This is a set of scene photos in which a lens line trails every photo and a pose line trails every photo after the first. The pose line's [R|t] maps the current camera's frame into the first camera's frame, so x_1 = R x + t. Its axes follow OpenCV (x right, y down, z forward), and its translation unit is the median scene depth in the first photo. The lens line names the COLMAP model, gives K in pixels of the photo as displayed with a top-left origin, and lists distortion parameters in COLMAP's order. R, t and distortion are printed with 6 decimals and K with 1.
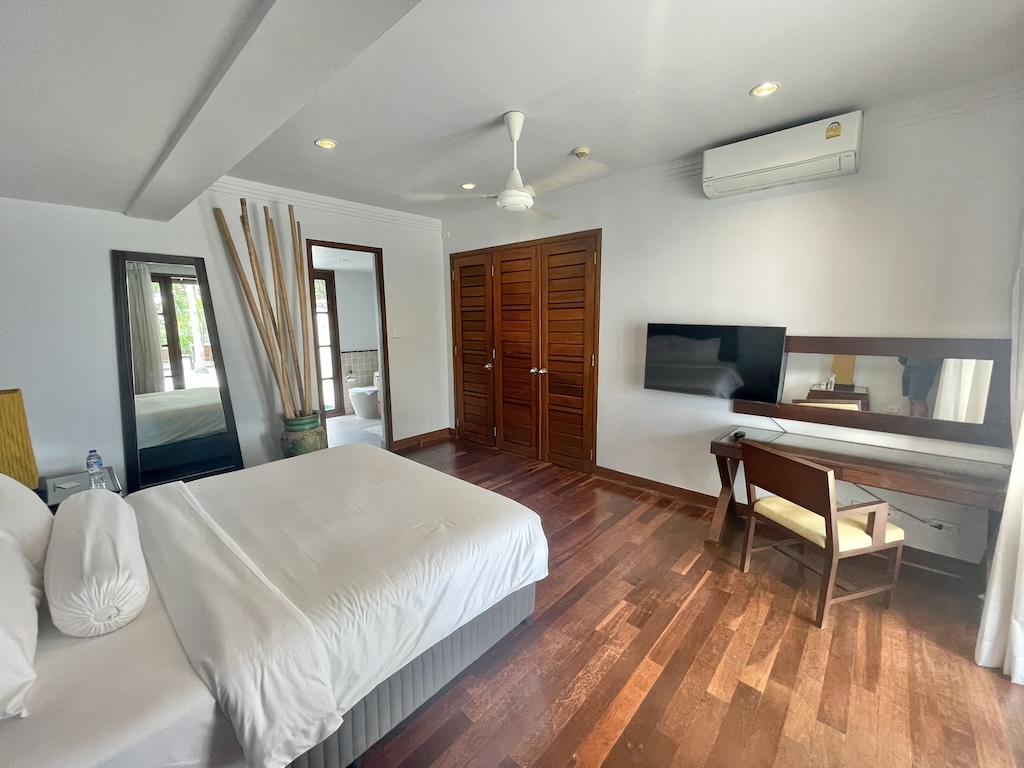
lens RADIAL K [[413.0, 0, 512.0], [0, 413.0, 384.0], [0, 0, 1]] dist [-0.000084, 0.000060]
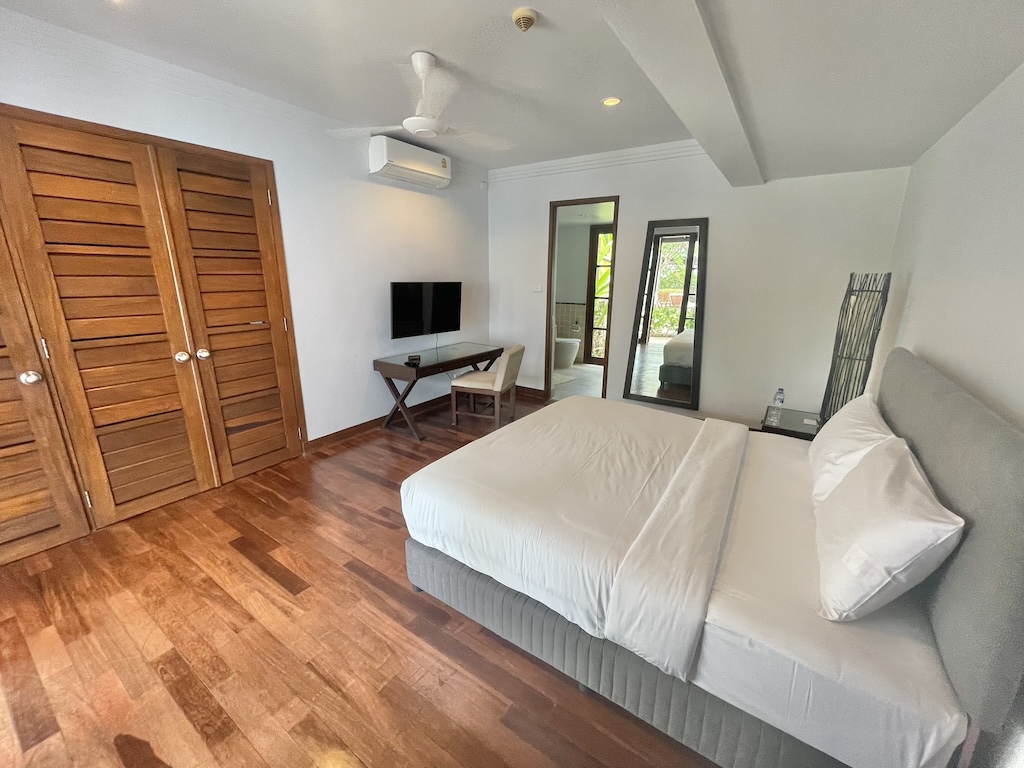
lens RADIAL K [[413.0, 0, 512.0], [0, 413.0, 384.0], [0, 0, 1]] dist [-0.000084, 0.000060]
pose [[-0.142509, -0.247074, 0.958460, -0.687598], [0.147067, 0.952309, 0.267355, -0.095282], [-0.978807, 0.179059, -0.099376, 0.639143]]
